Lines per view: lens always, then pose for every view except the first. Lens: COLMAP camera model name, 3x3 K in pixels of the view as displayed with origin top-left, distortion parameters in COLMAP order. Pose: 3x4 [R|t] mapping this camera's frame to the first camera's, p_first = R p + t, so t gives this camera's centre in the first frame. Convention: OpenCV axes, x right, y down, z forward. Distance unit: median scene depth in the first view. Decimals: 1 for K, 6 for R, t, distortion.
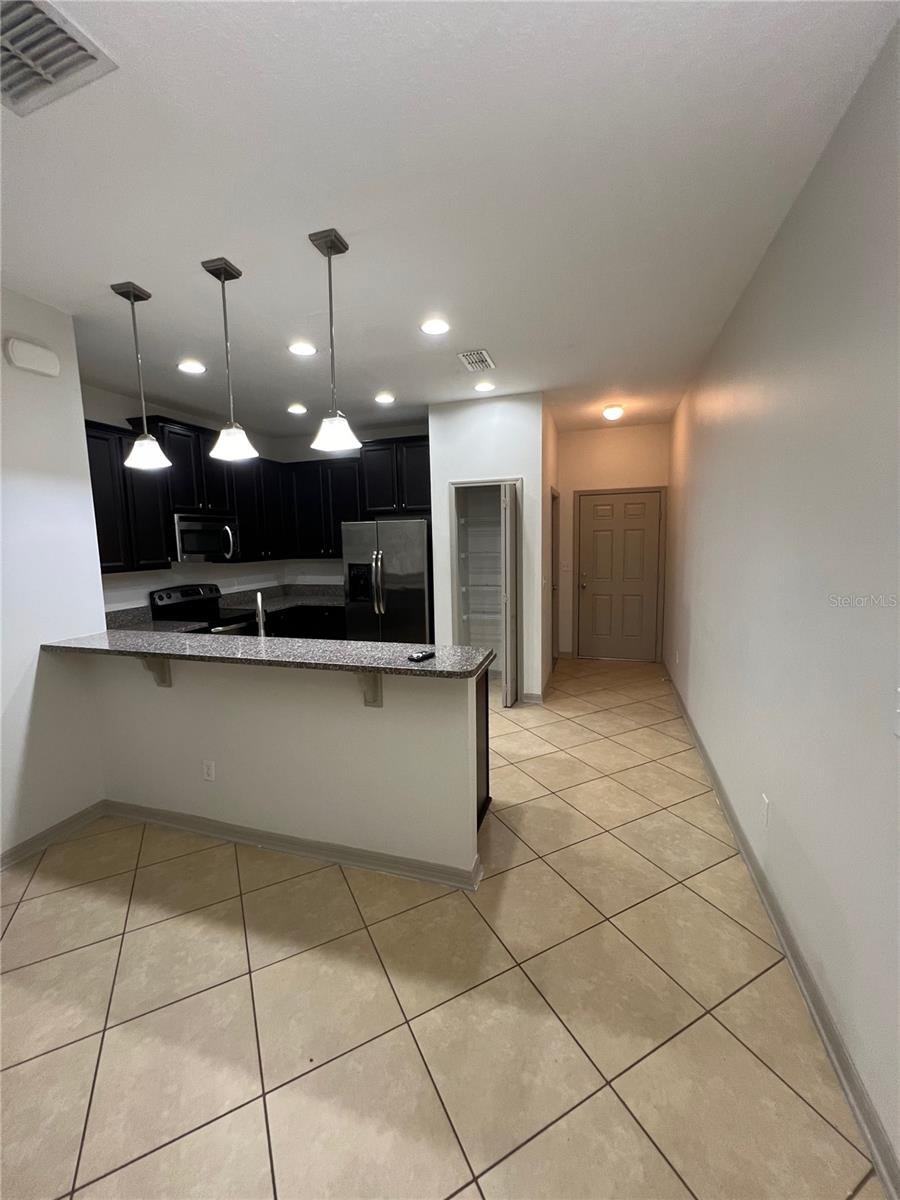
lens RADIAL K [[483.1, 0, 451.8], [0, 483.1, 590.4], [0, 0, 1]] dist [0.000265, 0.000090]
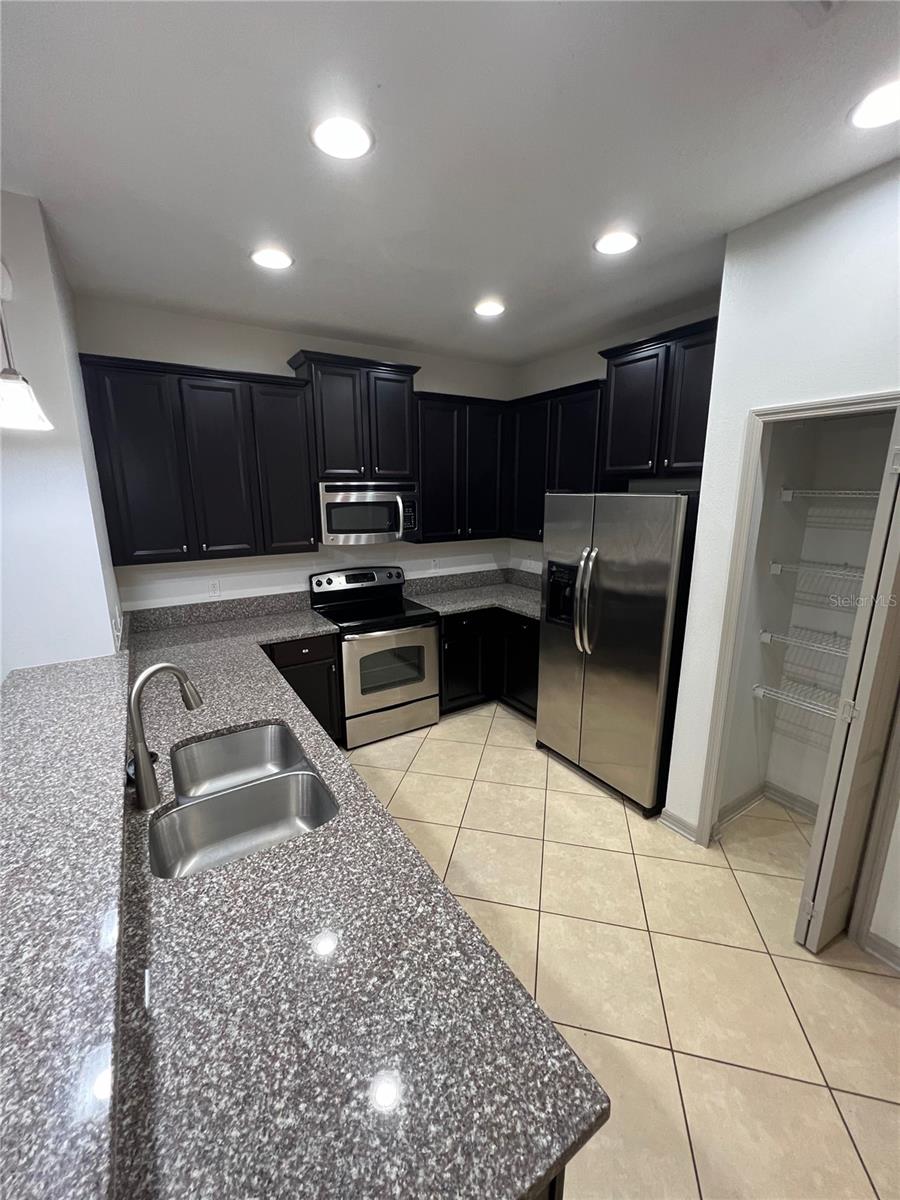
lens RADIAL K [[483.1, 0, 451.8], [0, 483.1, 590.4], [0, 0, 1]] dist [0.000265, 0.000090]
pose [[0.793599, 0.135750, -0.593105, 0.067419], [-0.082737, 0.989816, 0.115843, -0.079512], [0.602790, -0.042861, 0.796748, 0.431246]]
